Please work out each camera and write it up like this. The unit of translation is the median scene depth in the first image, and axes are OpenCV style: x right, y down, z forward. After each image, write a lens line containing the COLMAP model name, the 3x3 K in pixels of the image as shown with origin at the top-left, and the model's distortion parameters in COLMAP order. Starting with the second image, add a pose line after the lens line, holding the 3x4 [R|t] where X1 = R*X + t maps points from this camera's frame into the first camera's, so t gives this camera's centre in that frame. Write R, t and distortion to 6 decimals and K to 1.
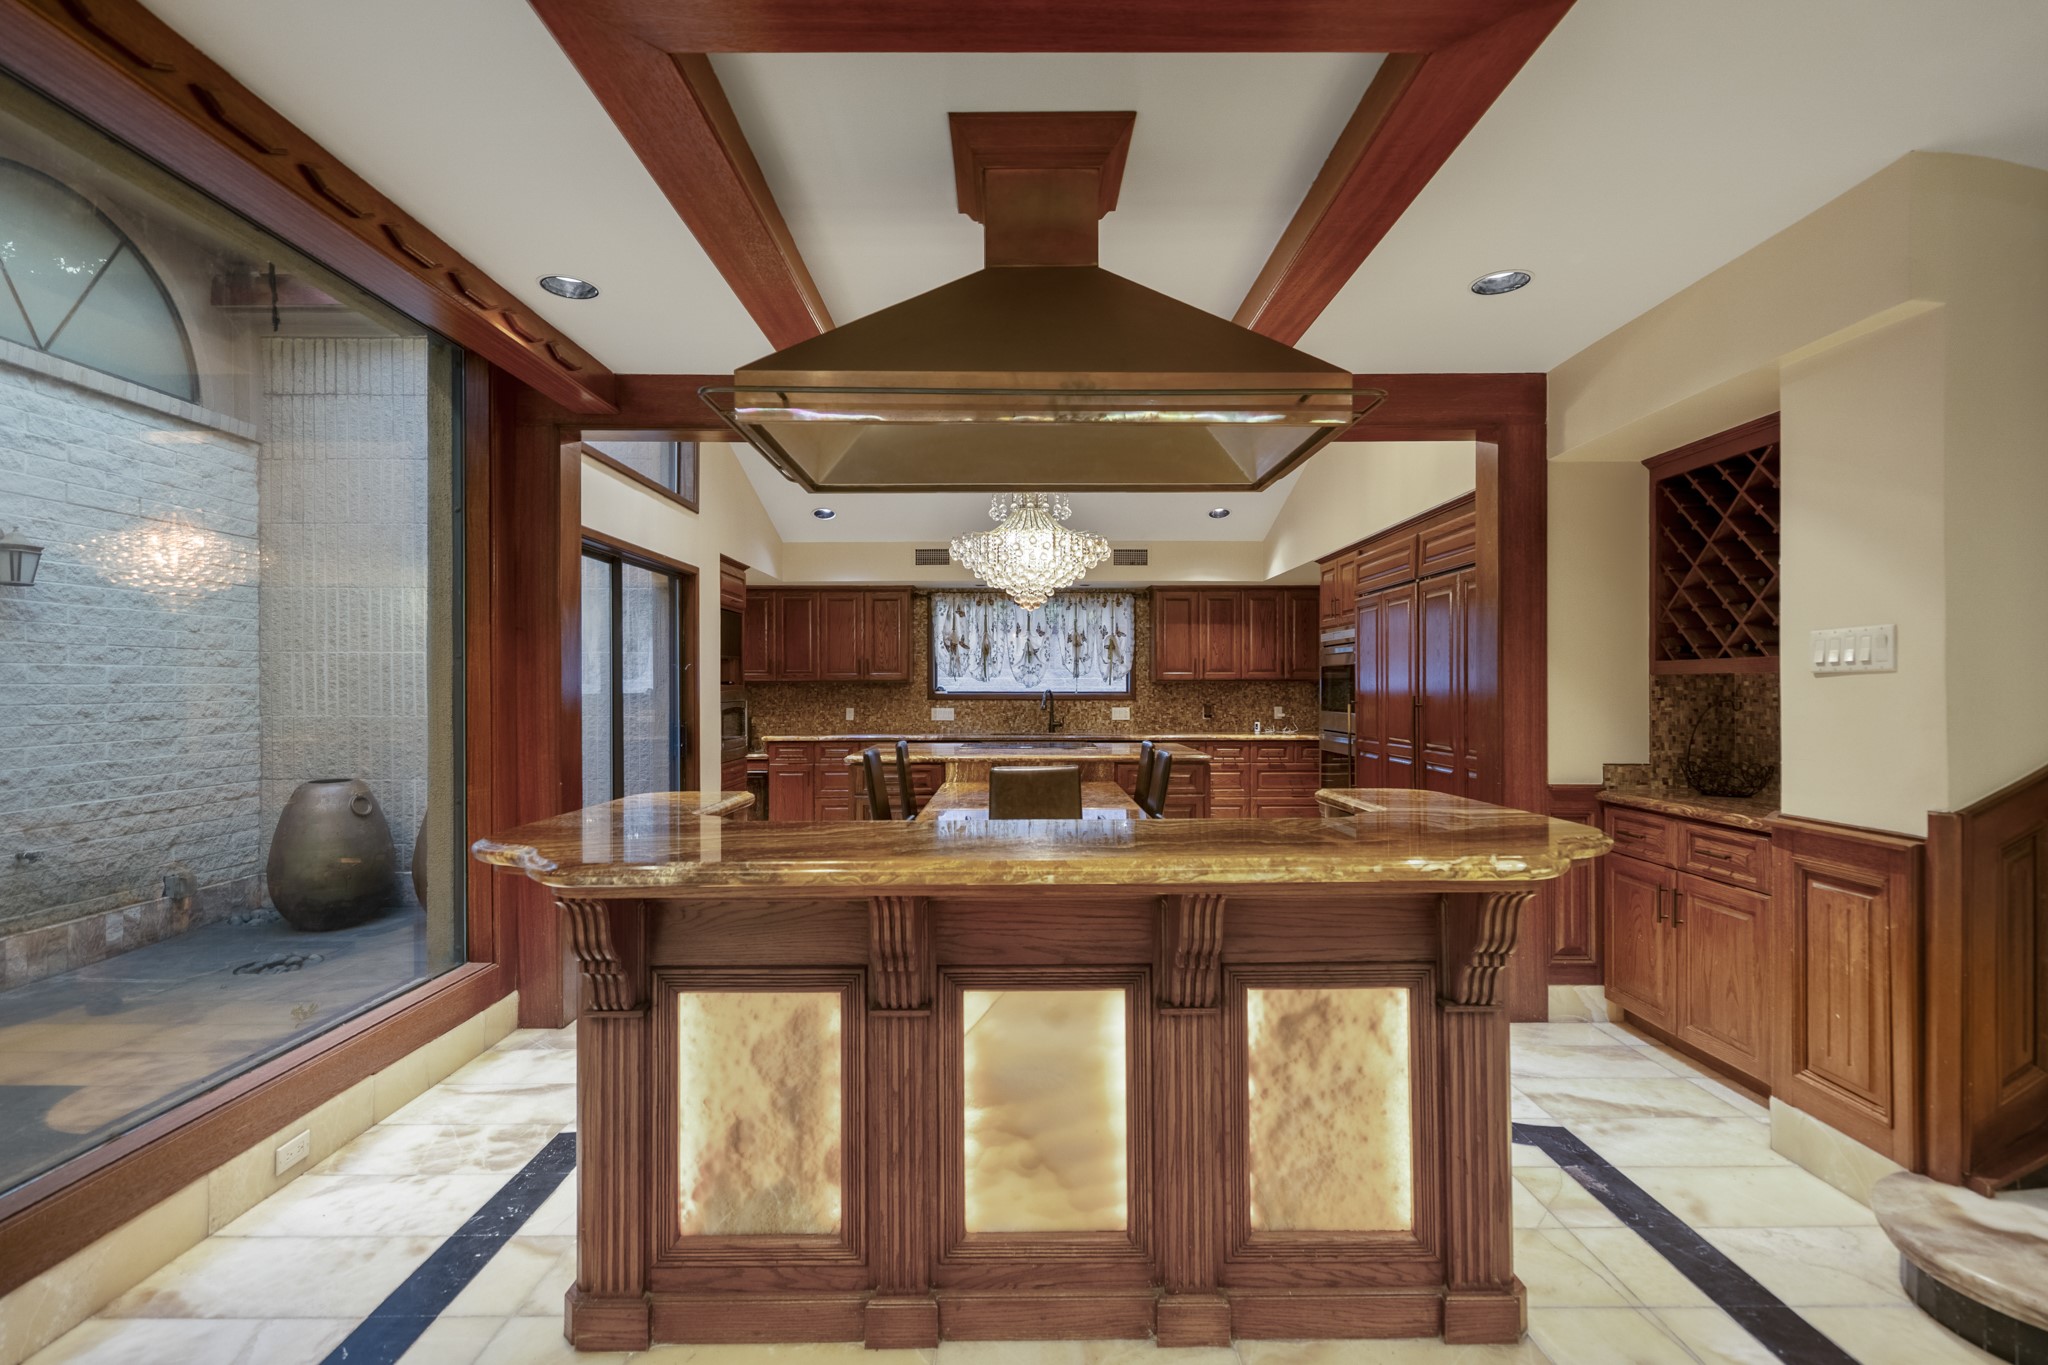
lens RADIAL K [[969.1, 0, 1013.5], [0, 969.1, 725.4], [0, 0, 1]] dist [-0.021533, -0.000313]
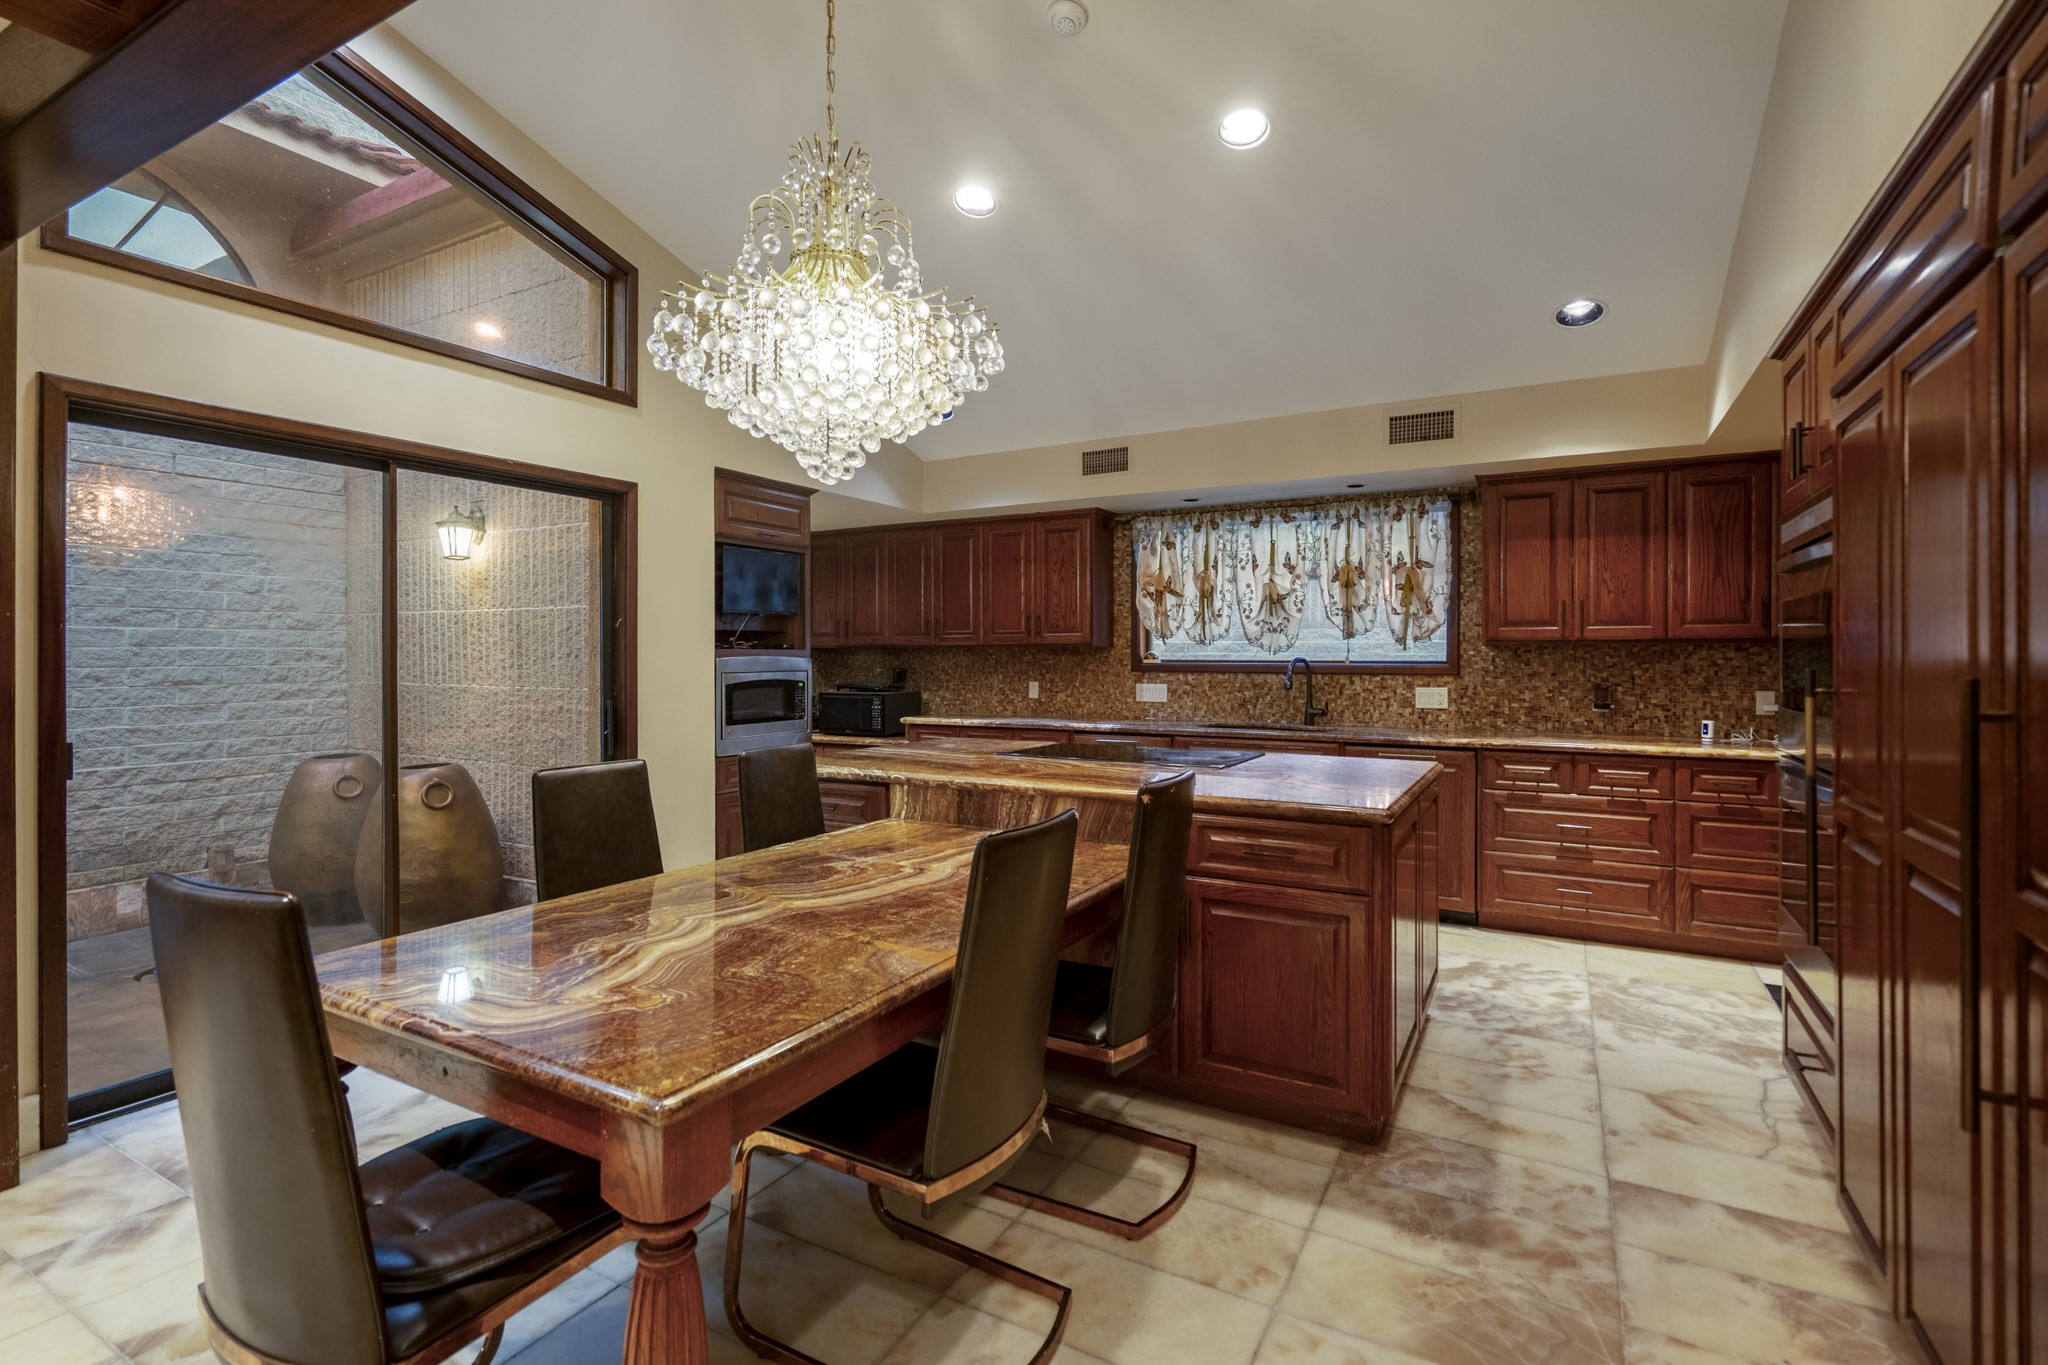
lens RADIAL K [[943.5, 0, 1022.5], [0, 943.5, 671.9], [0, 0, 1]] dist [-0.001729, -0.000914]
pose [[0.863074, 0.009967, -0.504980, 0.192896], [-0.021903, 0.999603, -0.017705, -0.012795], [0.504603, 0.026341, 0.862950, 0.384013]]
